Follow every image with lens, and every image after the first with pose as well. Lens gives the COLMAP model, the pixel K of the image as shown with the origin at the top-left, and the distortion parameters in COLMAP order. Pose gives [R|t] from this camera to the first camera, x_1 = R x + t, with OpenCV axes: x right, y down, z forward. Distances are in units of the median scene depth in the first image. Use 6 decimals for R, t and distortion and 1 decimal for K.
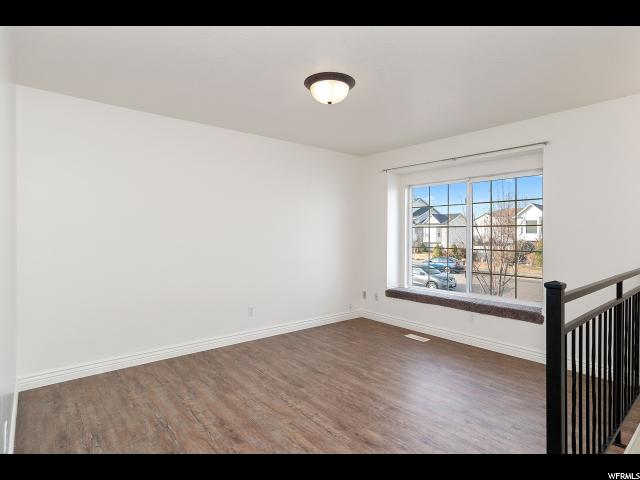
lens RADIAL K [[364.5, 0, 320.0], [0, 364.5, 240.0], [0, 0, 1]] dist [0.001353, 0.000261]
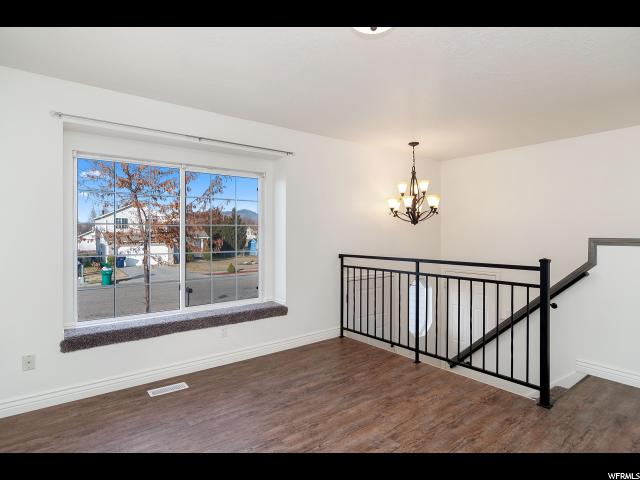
lens RADIAL K [[364.5, 0, 320.0], [0, 364.5, 240.0], [0, 0, 1]] dist [0.001353, 0.000261]
pose [[-0.018958, -0.019193, 0.999636, -0.444949], [0.016307, 0.999677, 0.019503, -0.015832], [-0.999687, 0.016670, -0.018639, 0.806382]]
